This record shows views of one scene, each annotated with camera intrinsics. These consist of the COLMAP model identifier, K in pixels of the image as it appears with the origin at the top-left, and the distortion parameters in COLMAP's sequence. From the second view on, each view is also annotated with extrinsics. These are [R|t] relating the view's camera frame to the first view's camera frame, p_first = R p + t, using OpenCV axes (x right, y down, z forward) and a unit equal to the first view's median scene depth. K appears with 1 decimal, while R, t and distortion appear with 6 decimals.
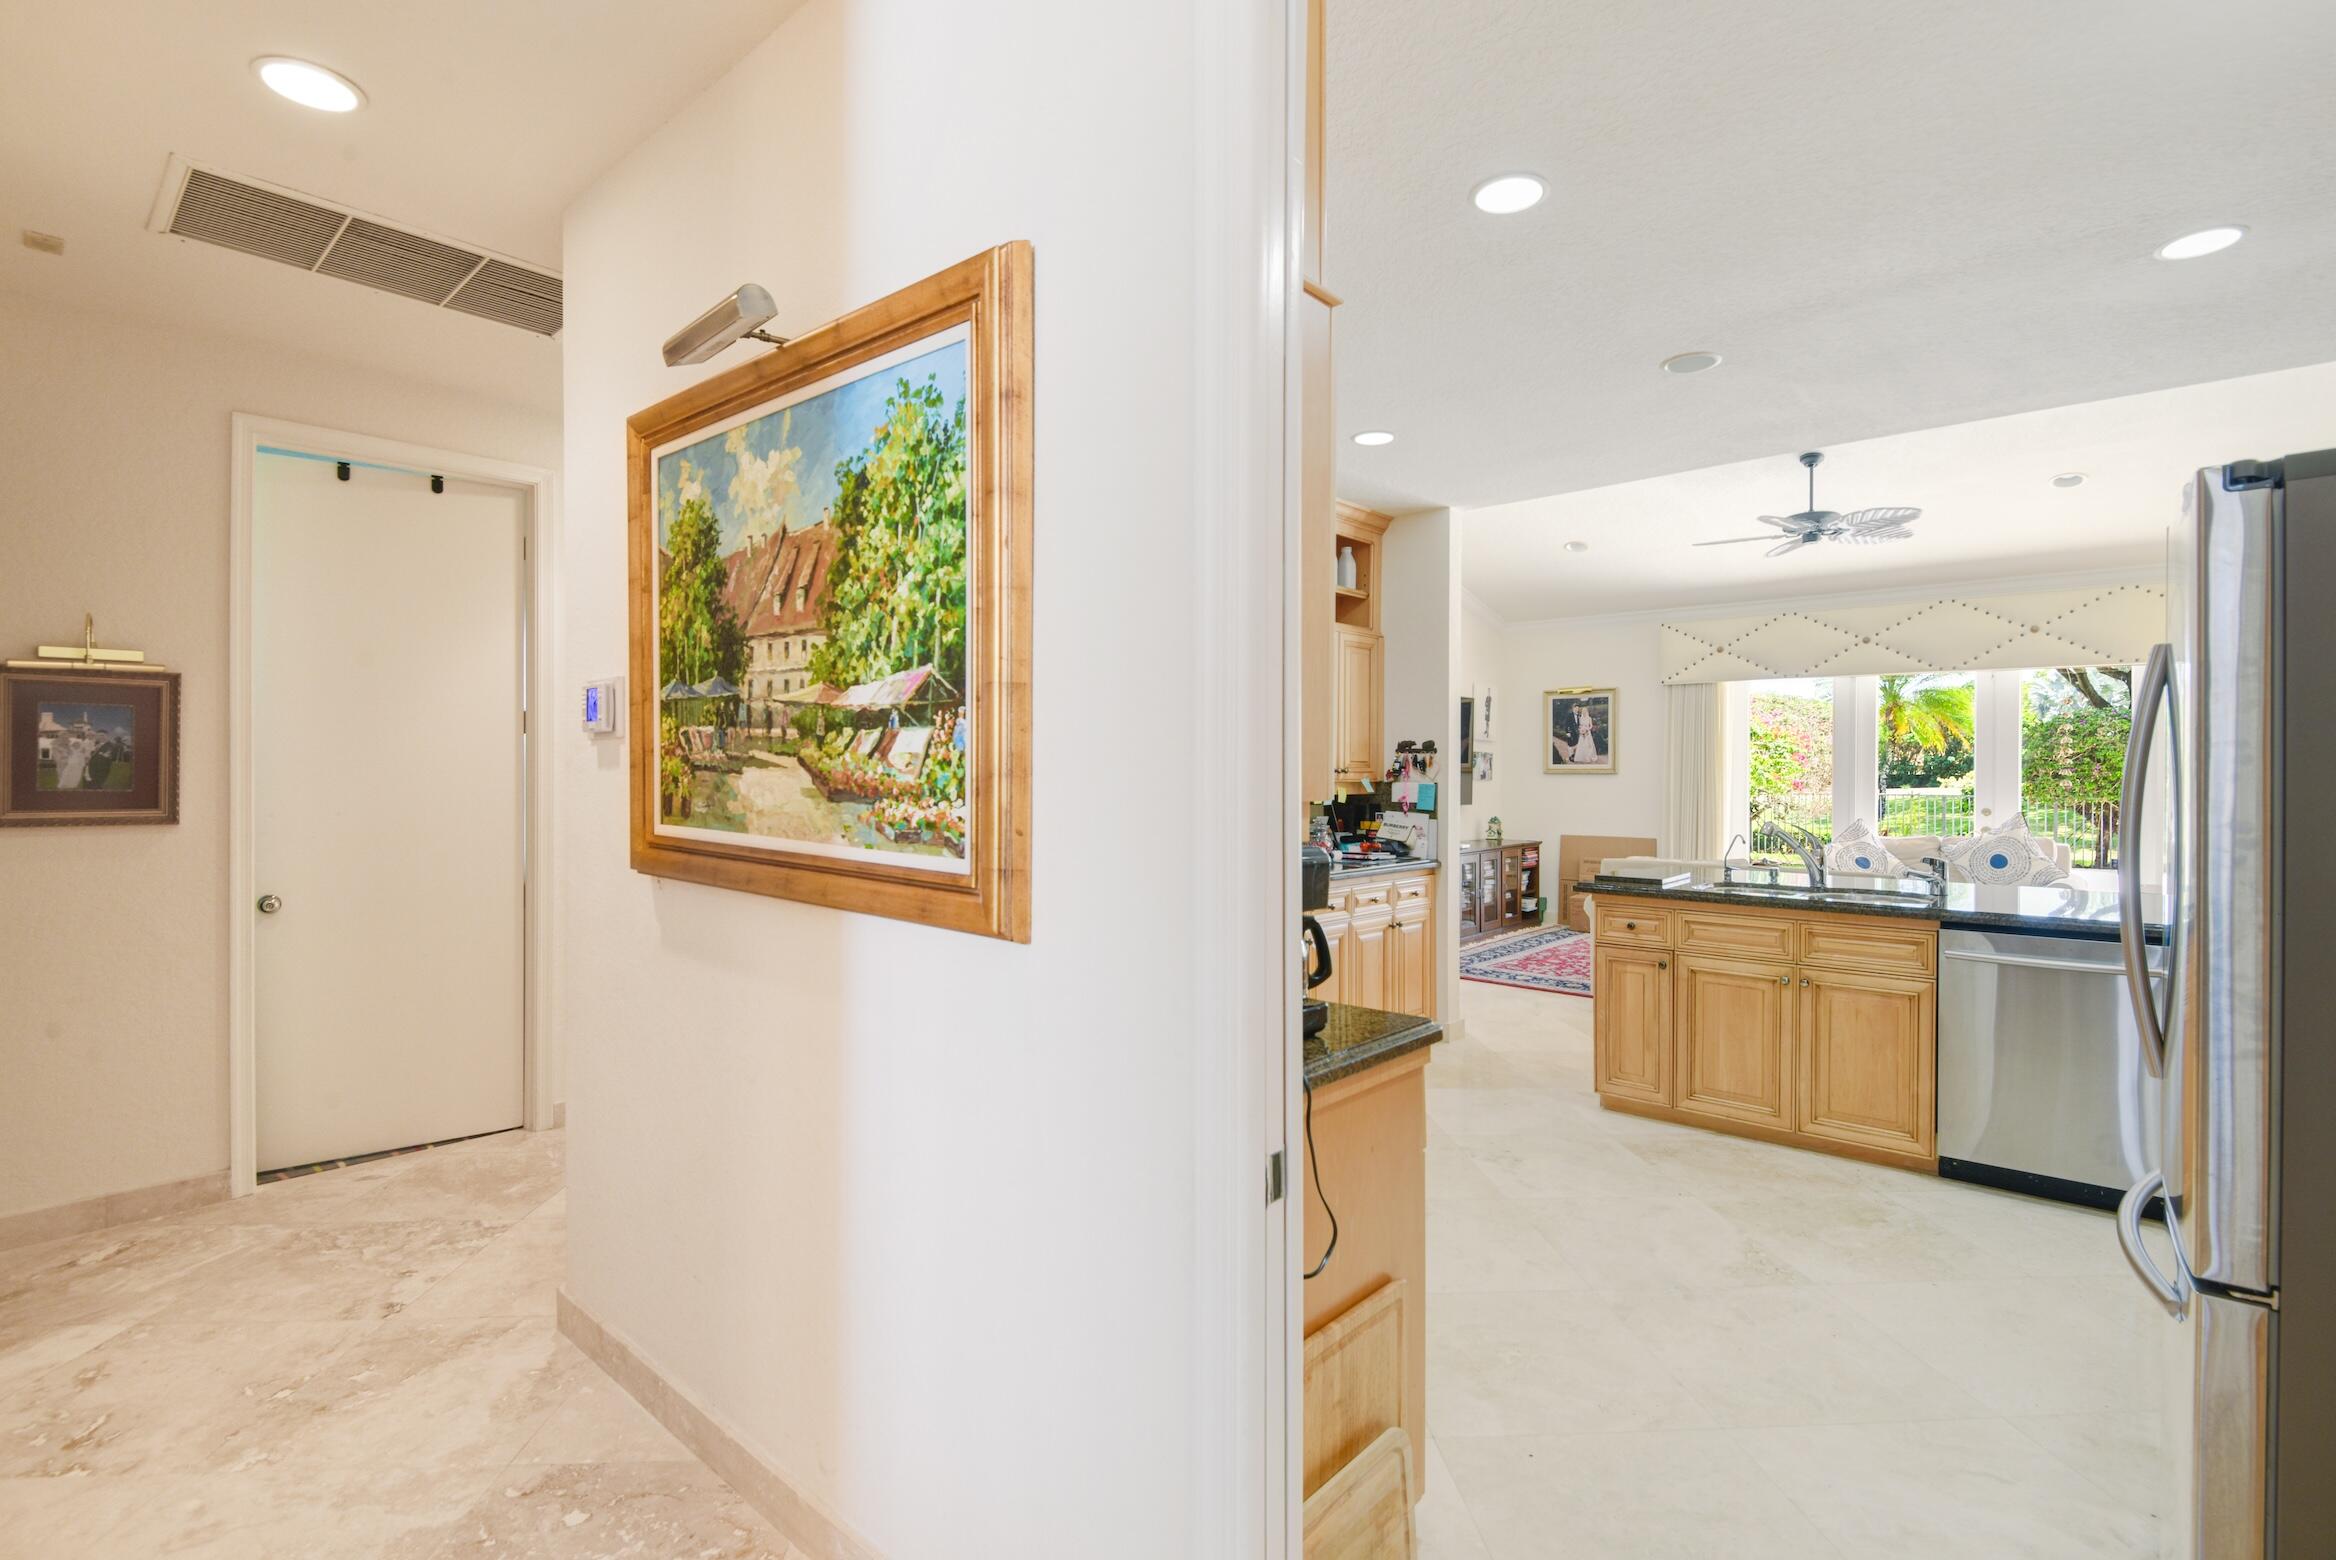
lens RADIAL K [[1079.5, 0, 1136.5], [0, 1079.5, 772.3], [0, 0, 1]] dist [-0.013106, -0.001121]
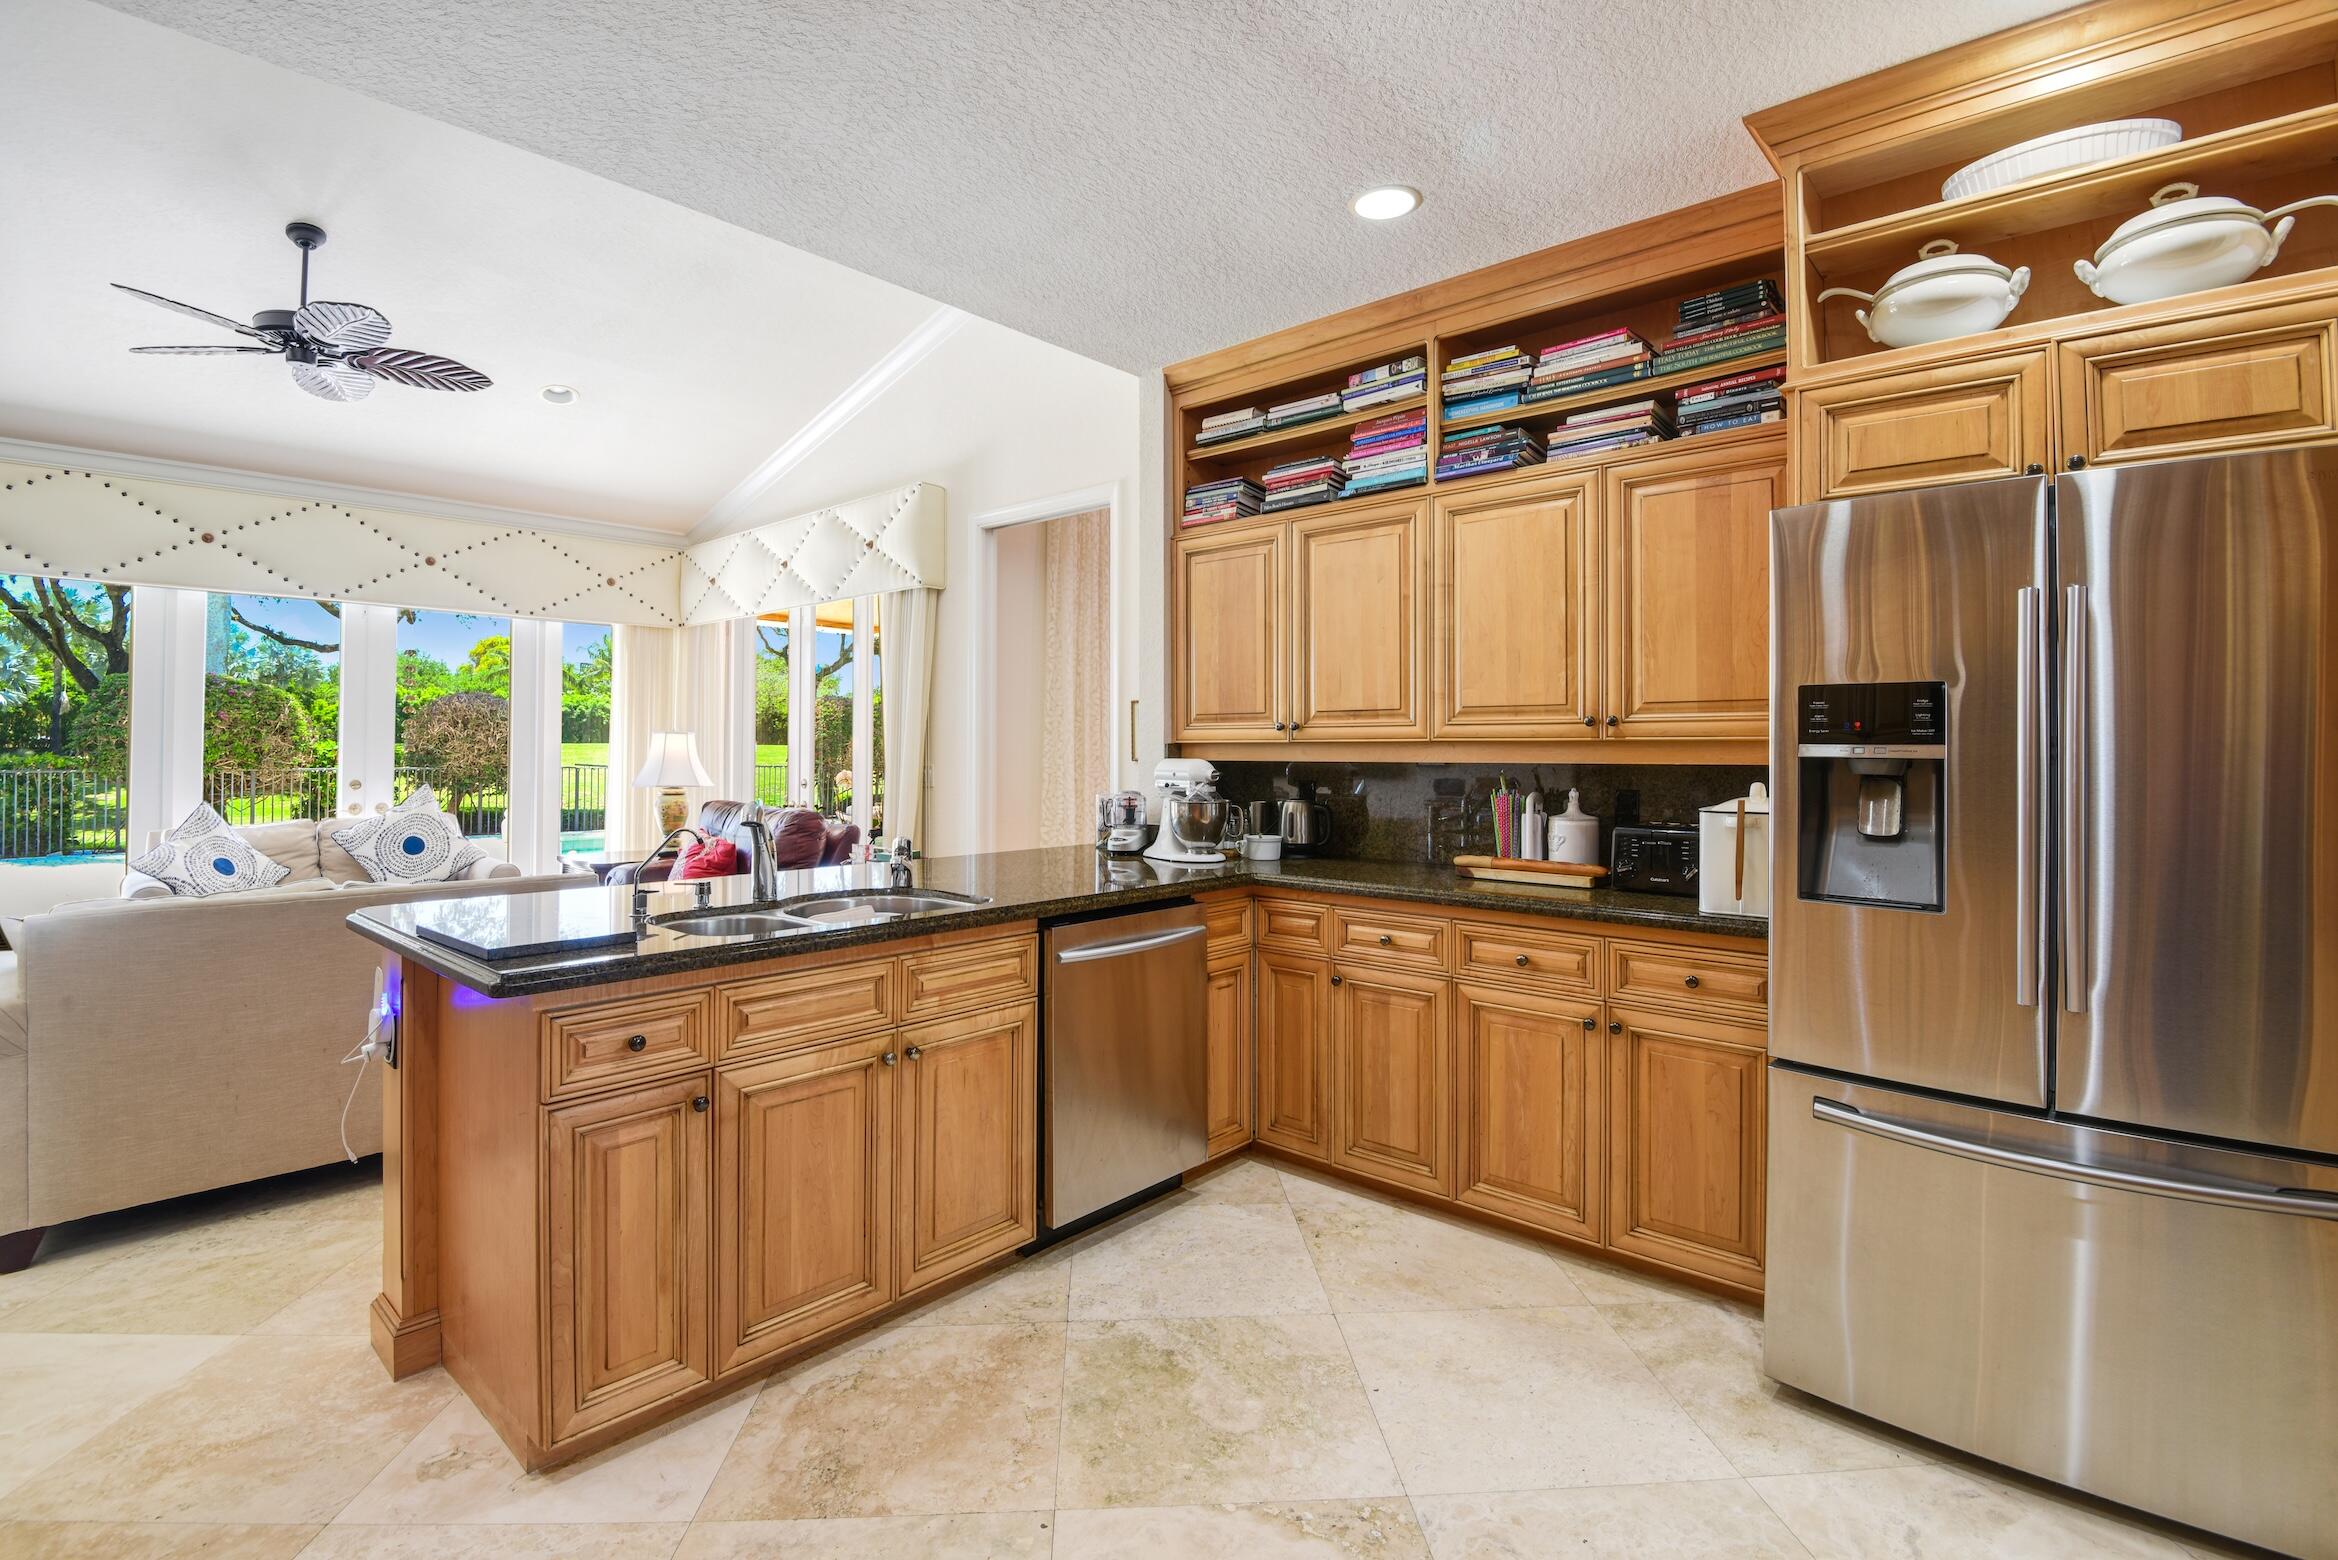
lens RADIAL K [[1085.4, 0, 1168.6], [0, 1085.4, 725.8], [0, 0, 1]] dist [-0.001984, -0.019329]
pose [[-0.024602, 0.016571, 0.999560, -0.012308], [0.000630, 0.999863, -0.016560, 0.010664], [-0.999697, 0.000223, -0.024609, 0.597338]]
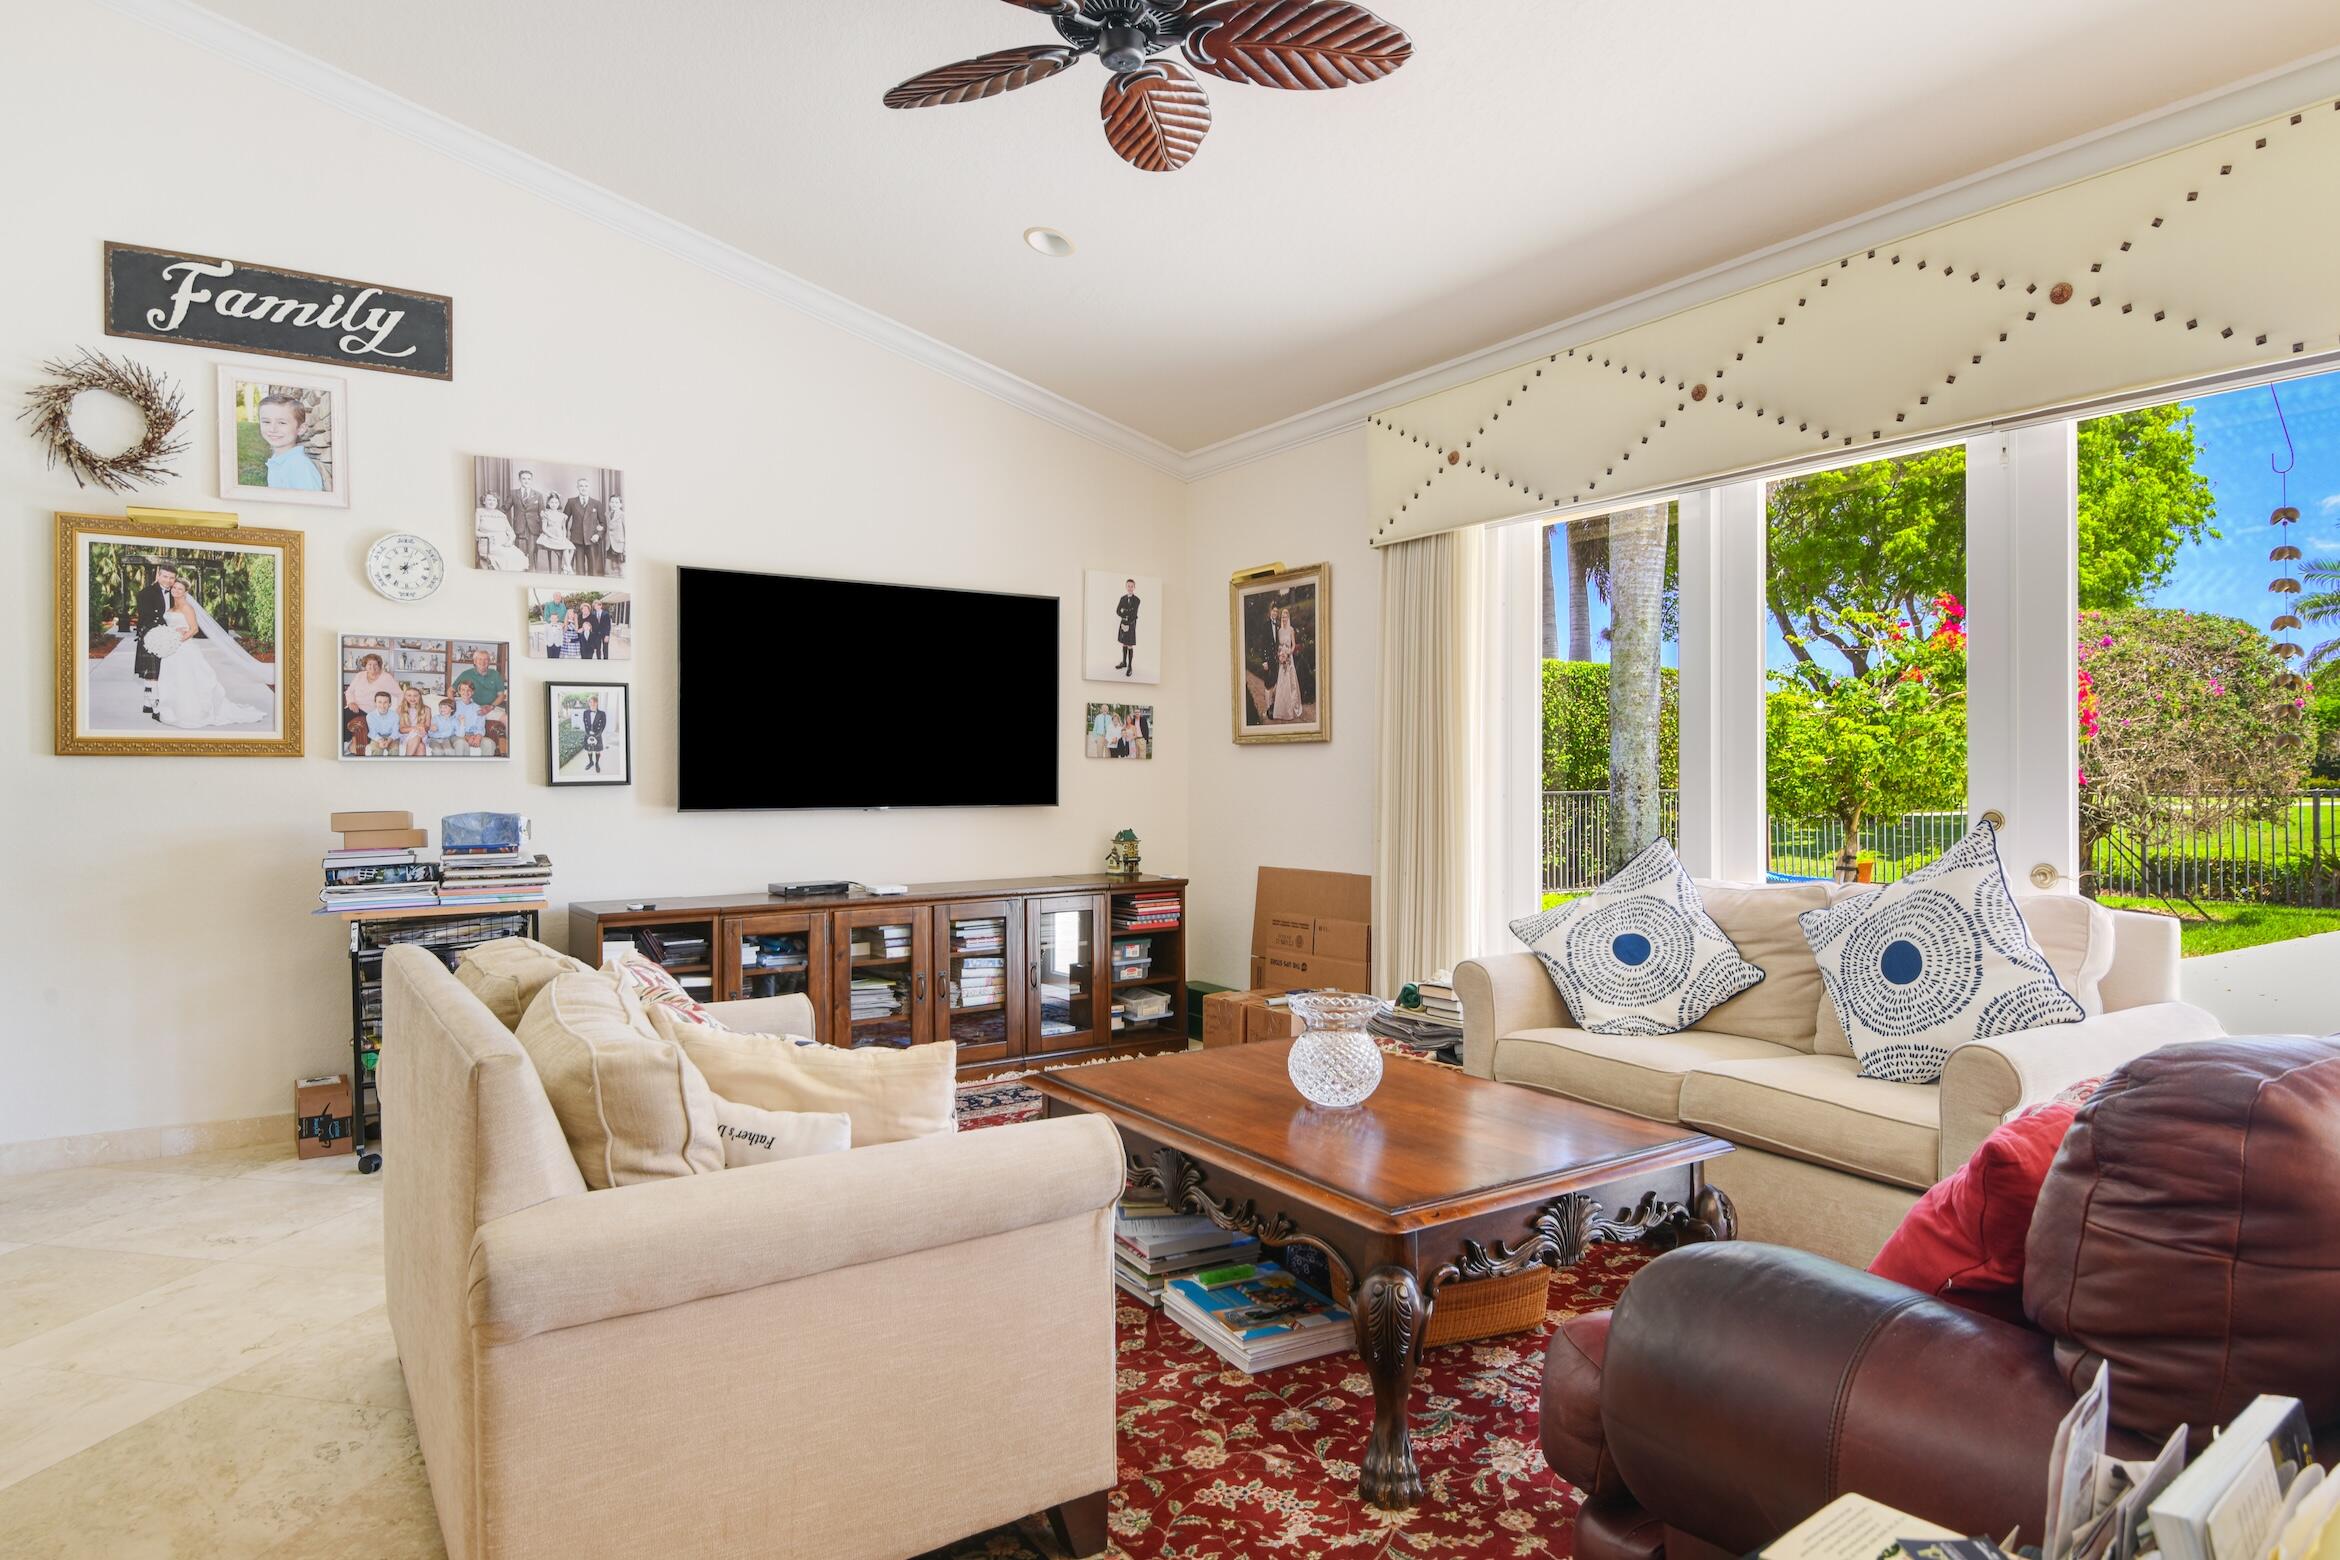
lens RADIAL K [[1337.5, 0, 1170.0], [0, 1337.5, 780.0], [0, 0, 1]] dist [-0.017371, -0.000398]
pose [[0.972175, -0.004950, -0.234204, 0.883851], [0.005524, 0.999983, 0.001796, 0.029280], [0.234191, -0.003040, 0.972186, 0.685451]]
